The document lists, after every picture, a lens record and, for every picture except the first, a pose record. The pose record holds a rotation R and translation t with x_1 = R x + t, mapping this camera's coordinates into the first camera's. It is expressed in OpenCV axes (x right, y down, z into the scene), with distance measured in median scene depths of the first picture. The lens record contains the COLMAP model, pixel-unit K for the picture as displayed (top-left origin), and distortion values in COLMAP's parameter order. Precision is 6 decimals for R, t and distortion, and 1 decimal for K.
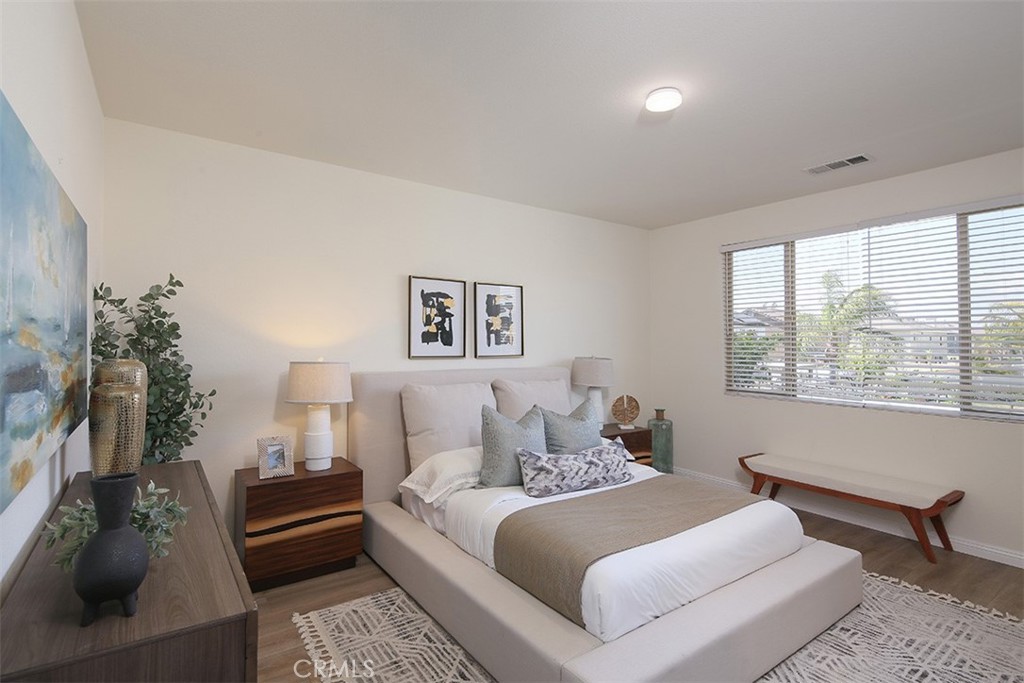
lens RADIAL K [[496.1, 0, 499.2], [0, 496.1, 328.0], [0, 0, 1]] dist [-0.000607, 0.000987]
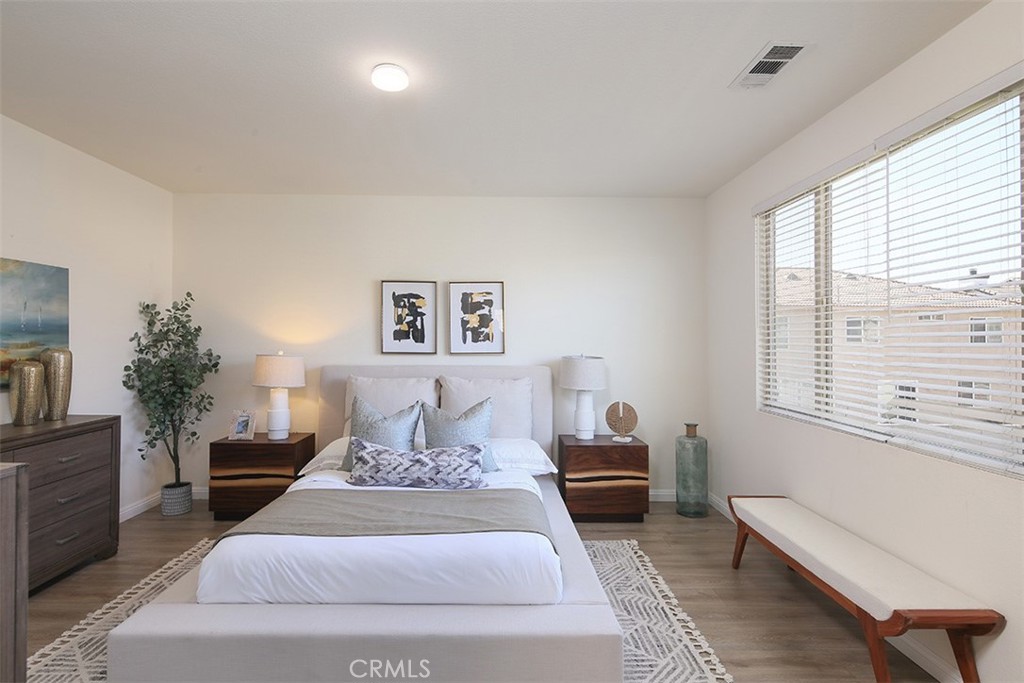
lens RADIAL K [[496.1, 0, 500.5], [0, 496.1, 336.5], [0, 0, 1]] dist [-0.000607, 0.000987]
pose [[0.825466, -0.006473, -0.564414, 0.648805], [0.015034, 0.999832, 0.010522, 0.013439], [0.564251, -0.017171, 0.825425, 0.214748]]
